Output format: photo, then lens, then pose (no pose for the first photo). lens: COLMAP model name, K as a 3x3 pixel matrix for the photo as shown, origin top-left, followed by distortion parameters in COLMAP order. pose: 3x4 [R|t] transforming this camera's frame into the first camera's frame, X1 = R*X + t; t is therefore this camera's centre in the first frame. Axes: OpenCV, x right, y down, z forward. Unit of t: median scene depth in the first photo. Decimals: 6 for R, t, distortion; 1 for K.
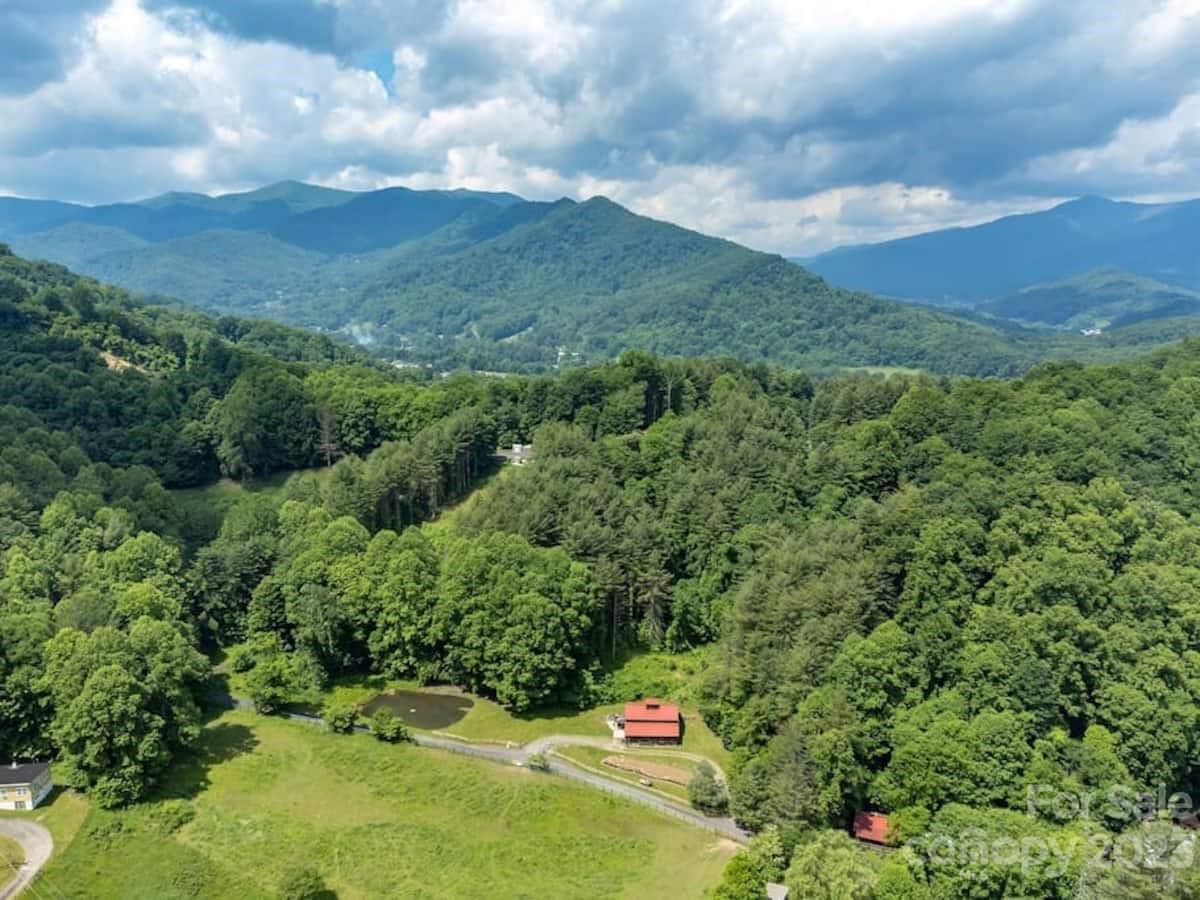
lens RADIAL K [[881.4, 0, 600.0], [0, 881.4, 450.0], [0, 0, 1]] dist [0.029514, -0.006452]
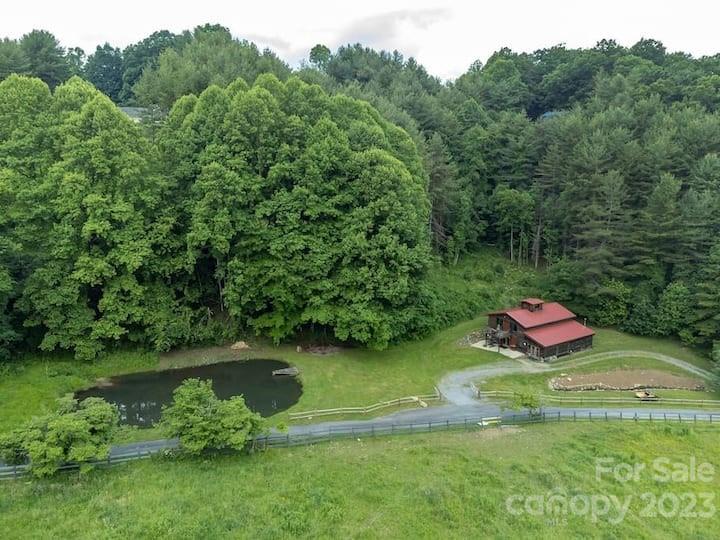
lens RADIAL K [[528.8, 0, 360.0], [0, 528.8, 270.0], [0, 0, 1]] dist [0.029514, -0.006452]
pose [[0.832789, -0.114358, 0.541650, -0.282837], [0.088605, 0.993352, 0.073494, 0.211457], [-0.546454, -0.013212, 0.837385, 0.700139]]
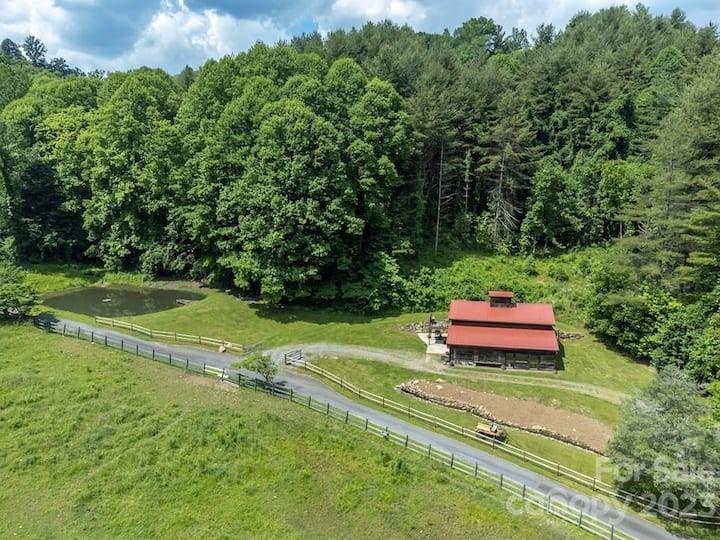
lens RADIAL K [[528.8, 0, 360.0], [0, 528.8, 270.0], [0, 0, 1]] dist [0.029514, -0.006452]
pose [[0.985184, 0.026905, -0.169375, 0.027973], [-0.026780, 0.999637, 0.003020, 0.266166], [0.169394, 0.001561, 0.985547, 0.655770]]
